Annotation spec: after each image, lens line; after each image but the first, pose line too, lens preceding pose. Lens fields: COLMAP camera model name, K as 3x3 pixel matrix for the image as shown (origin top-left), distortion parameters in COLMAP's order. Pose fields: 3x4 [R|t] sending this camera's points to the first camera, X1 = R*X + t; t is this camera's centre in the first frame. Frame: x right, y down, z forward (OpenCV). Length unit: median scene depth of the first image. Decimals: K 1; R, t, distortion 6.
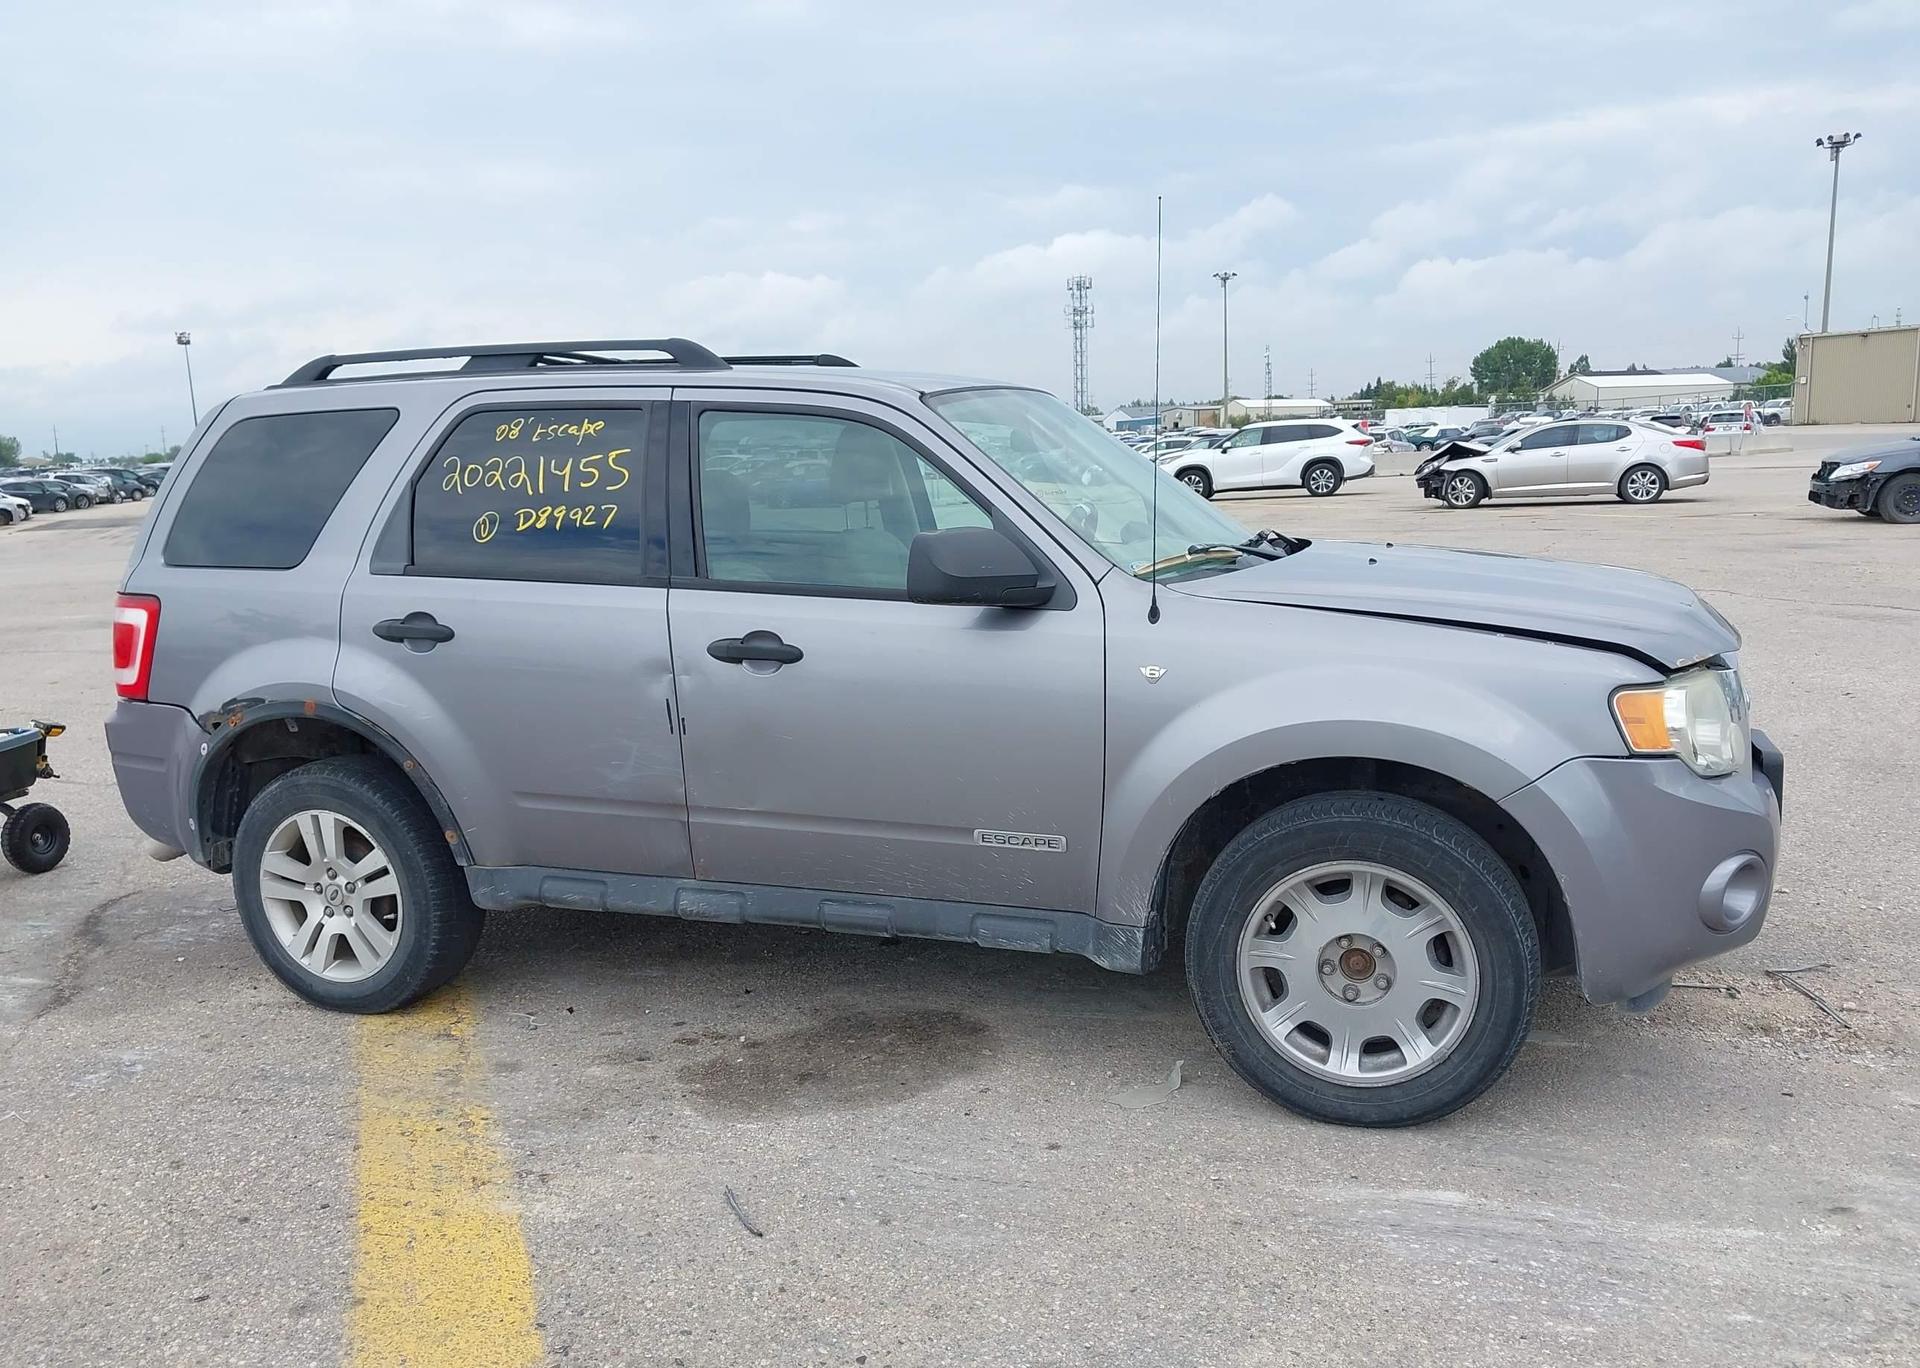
lens RADIAL K [[1513.1, 0, 967.9], [0, 1513.1, 680.0], [0, 0, 1]] dist [0.074074, -0.121545]
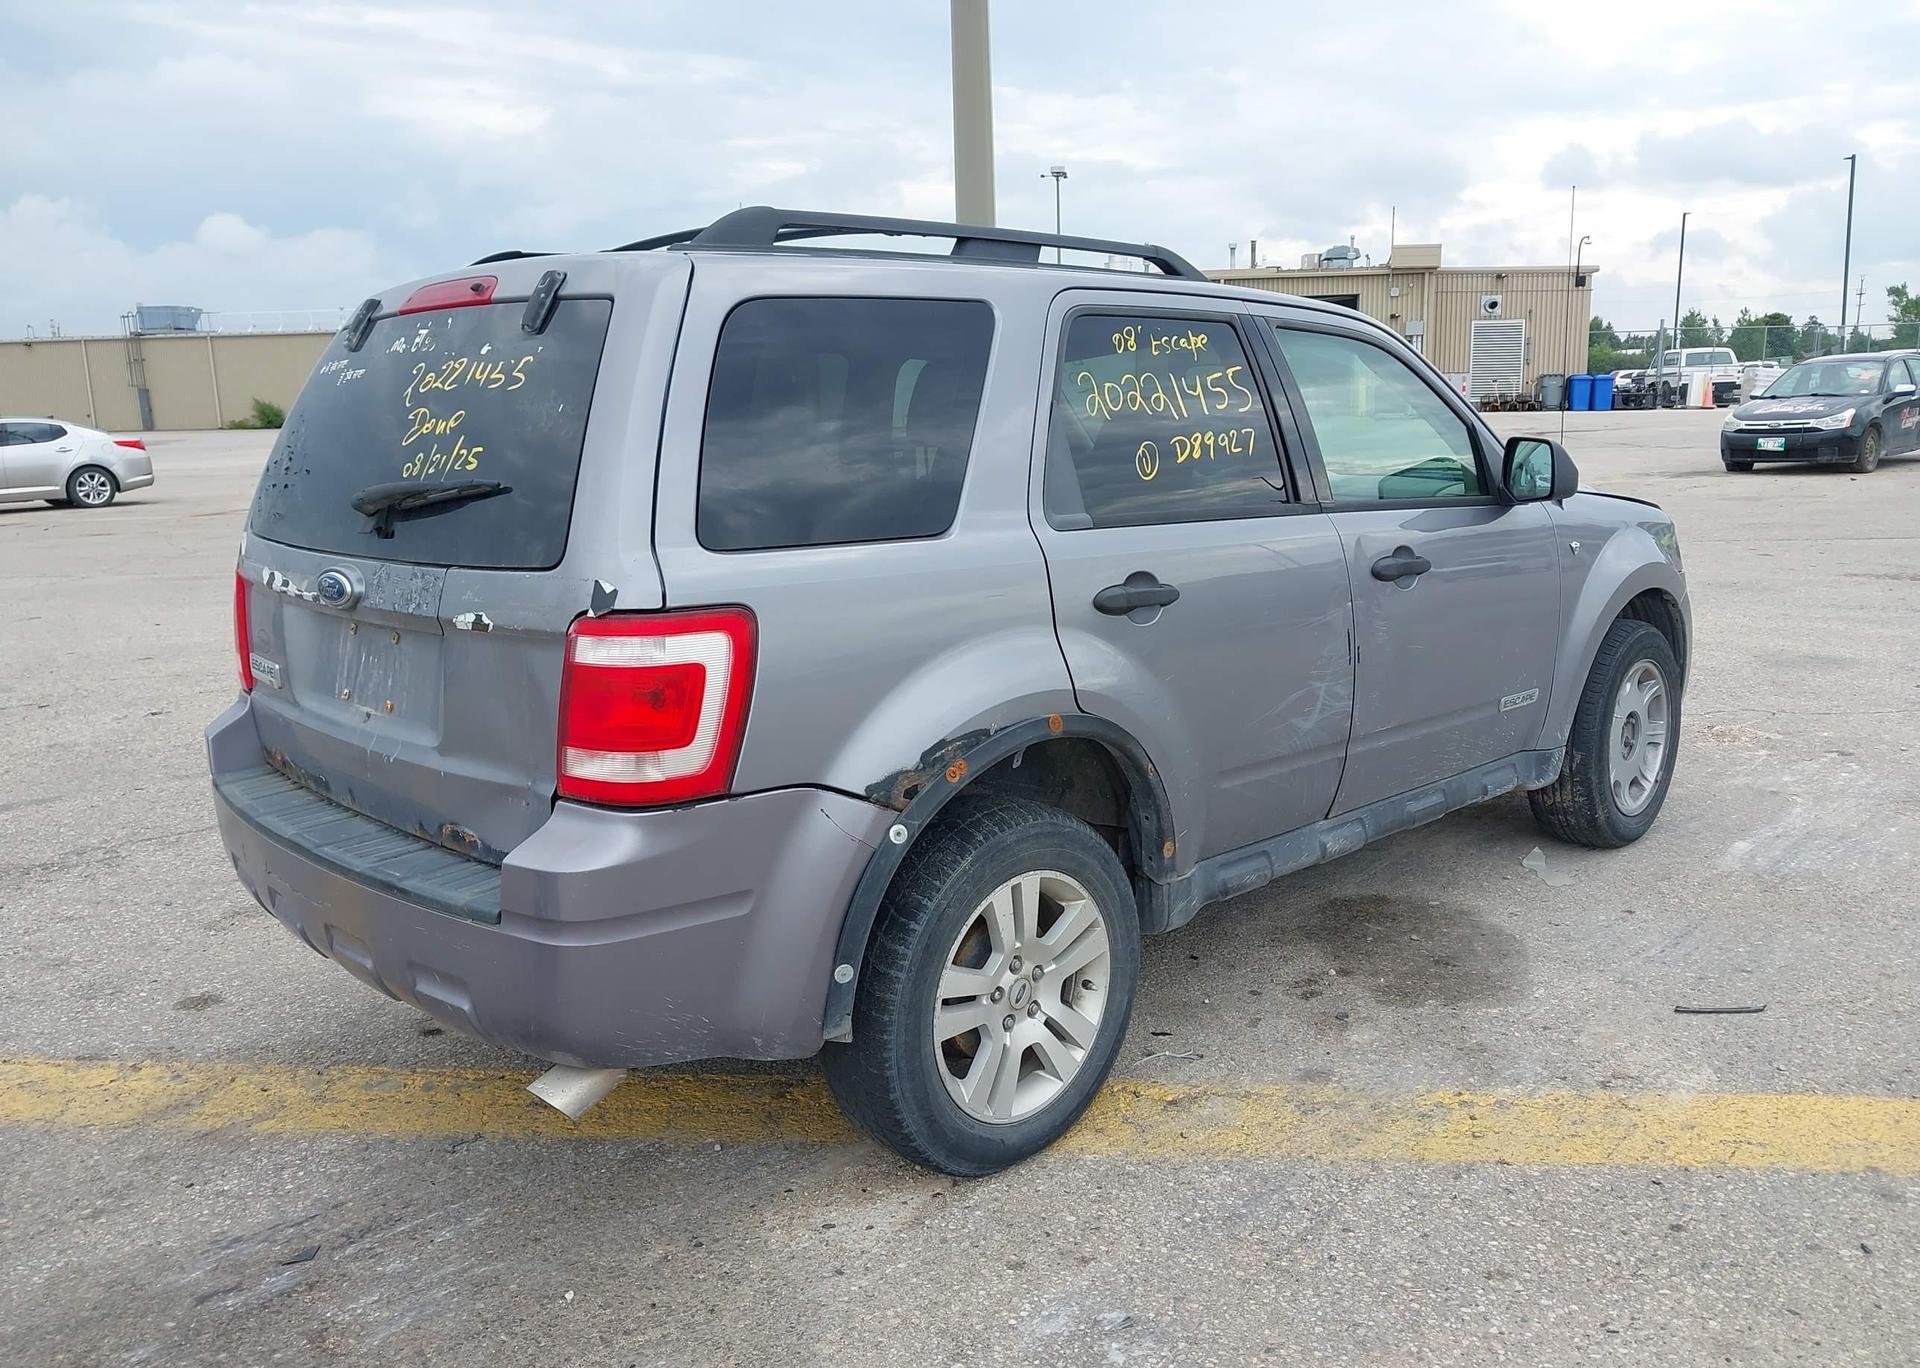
lens RADIAL K [[1494.3, 0, 932.1], [0, 1494.3, 679.6], [0, 0, 1]] dist [0.104416, -0.182686]
pose [[0.450630, -0.143259, 0.881141, -1.108039], [0.149974, 0.985160, 0.083472, -0.071126], [-0.880023, 0.094534, 0.465428, 0.759761]]
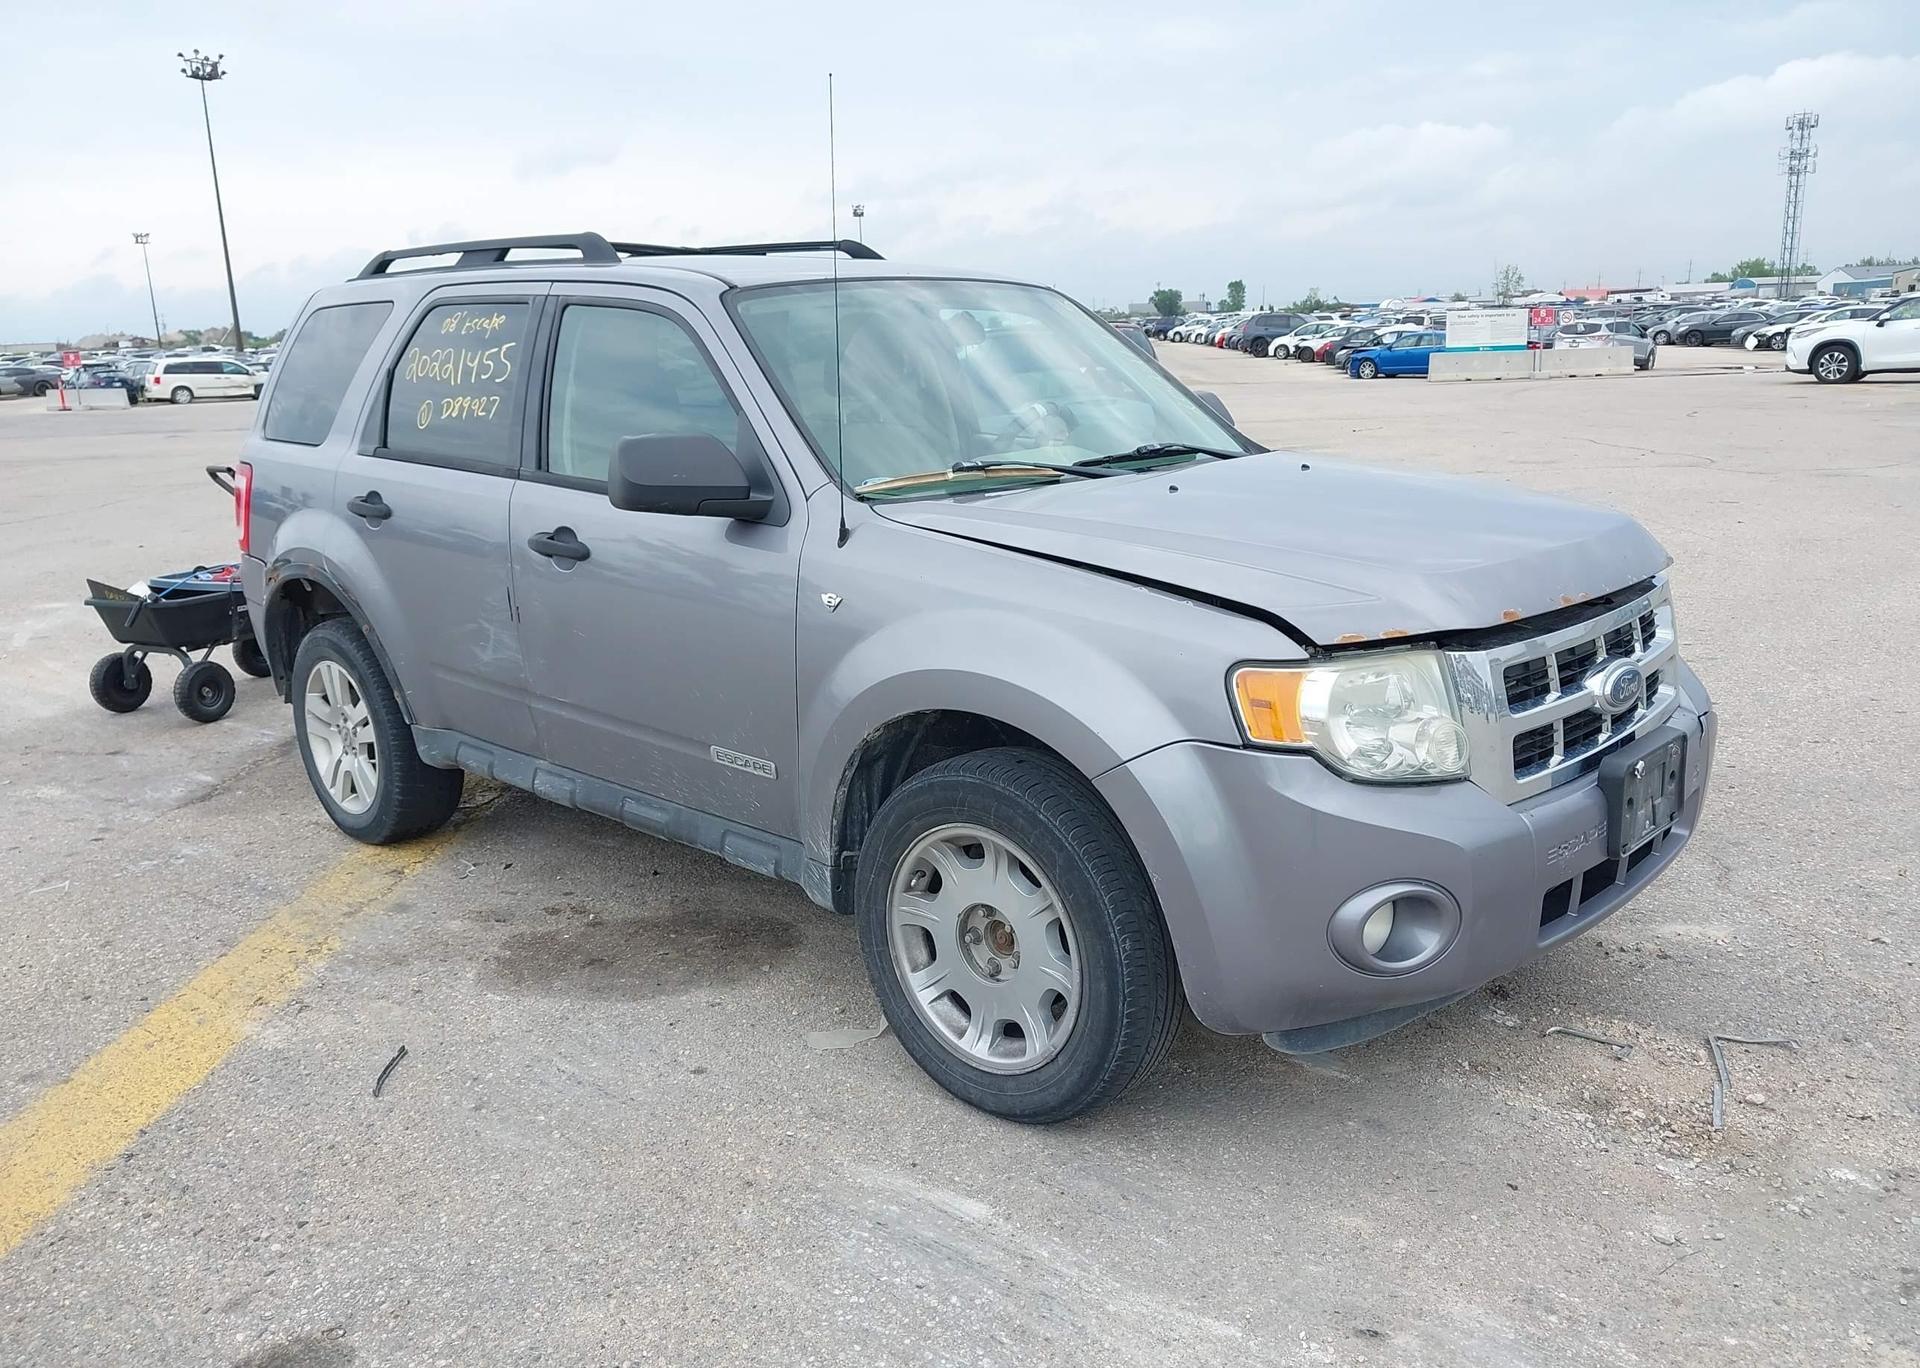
lens RADIAL K [[1531.1, 0, 960.0], [0, 1531.1, 684.0], [0, 0, 1]] dist [0.085952, -0.159085]
pose [[0.916871, 0.098192, -0.386918, 0.482535], [-0.065526, 0.993148, 0.096765, -0.042566], [0.393769, -0.063368, 0.917023, 0.139168]]
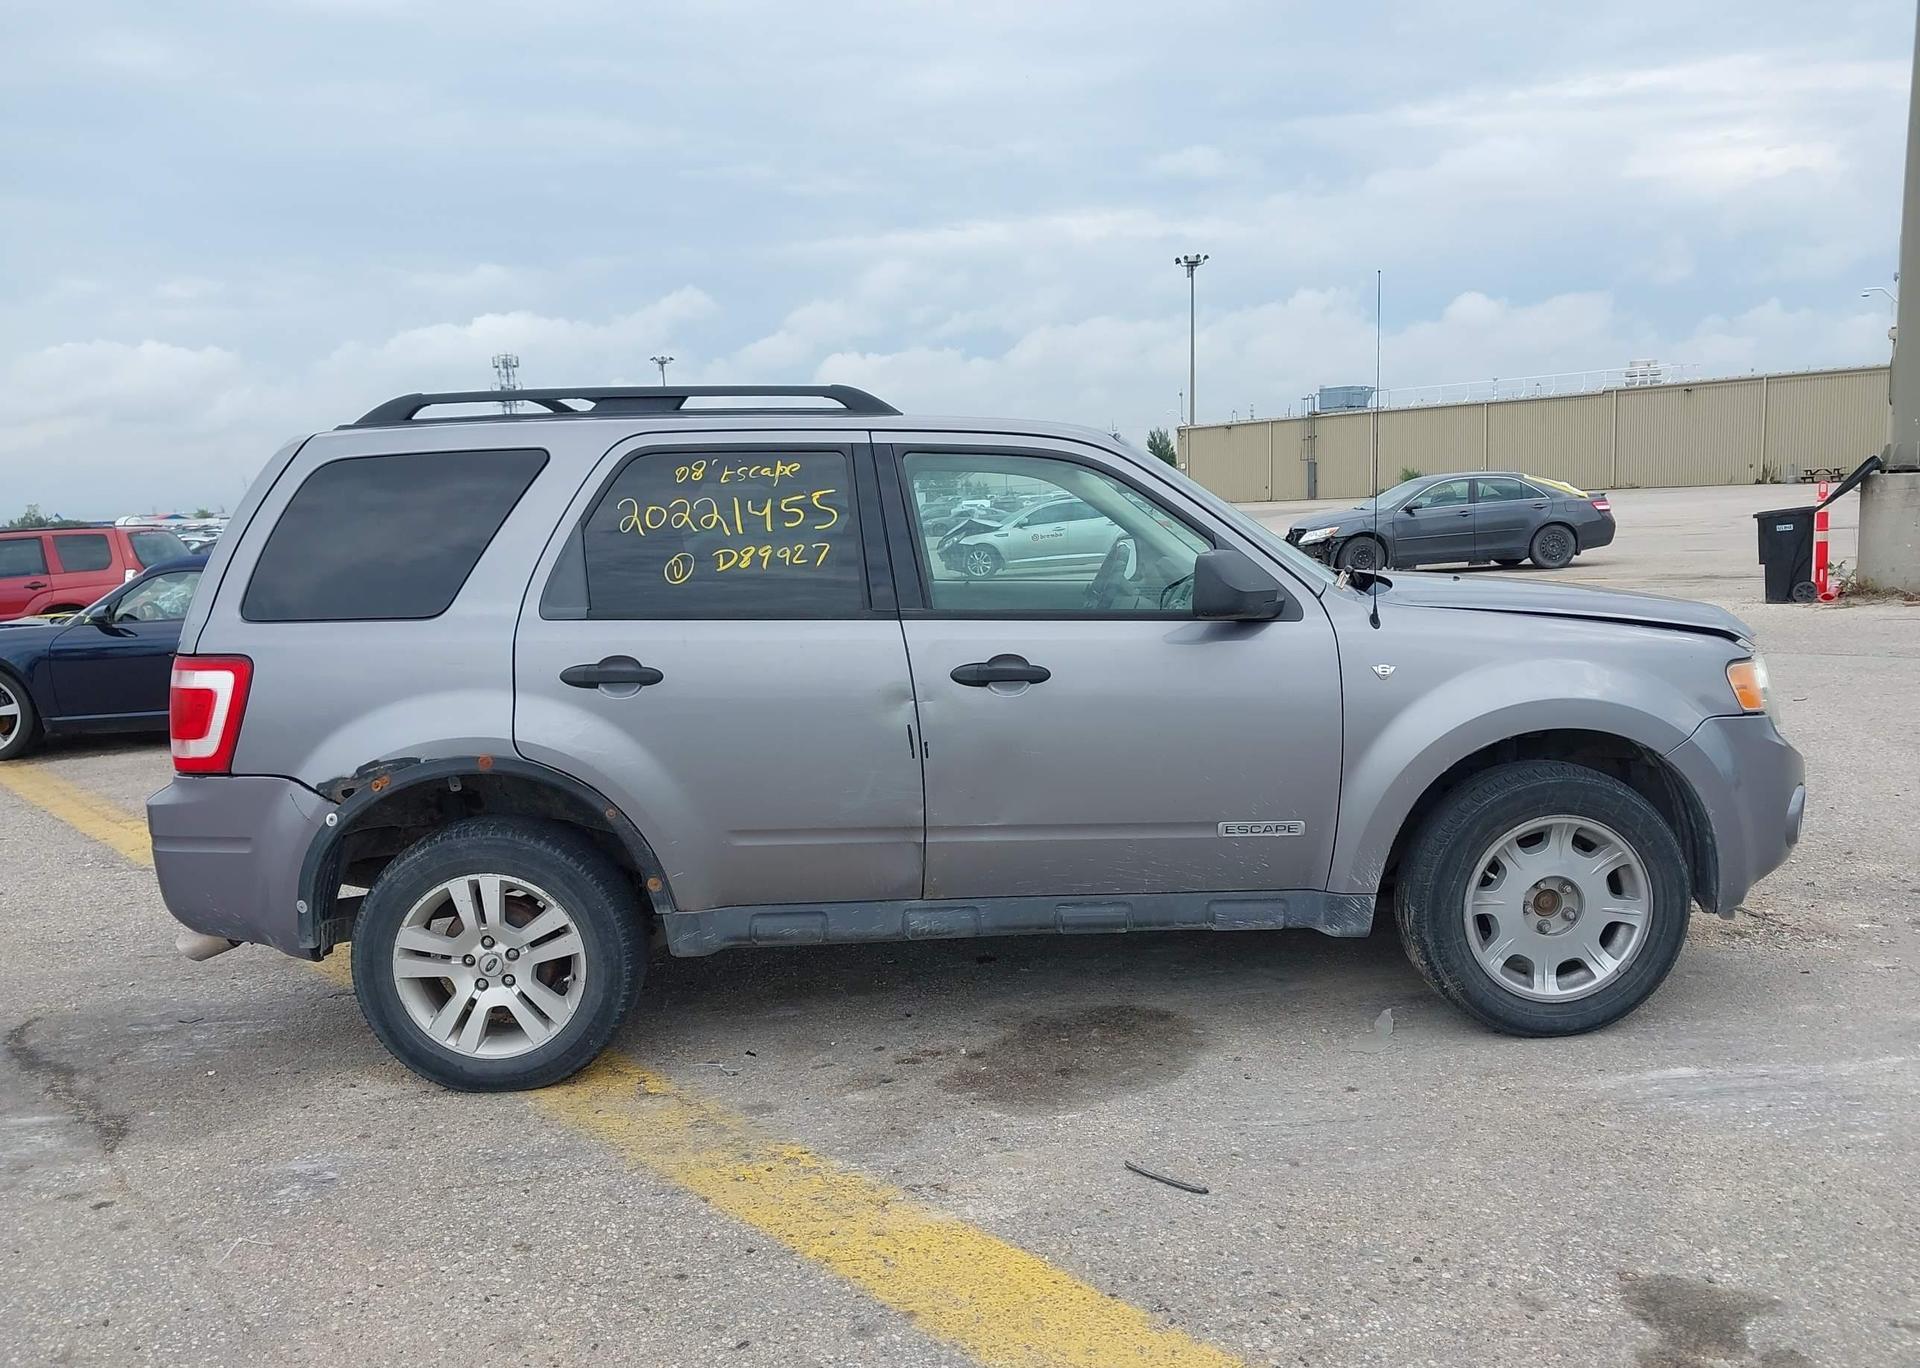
lens RADIAL K [[1500.7, 0, 947.1], [0, 1500.7, 673.7], [0, 0, 1]] dist [0.094931, -0.187664]
pose [[0.932953, -0.043806, 0.357323, -0.519658], [0.063790, 0.996978, -0.044327, 0.023485], [-0.354302, 0.064149, 0.932928, 0.024784]]
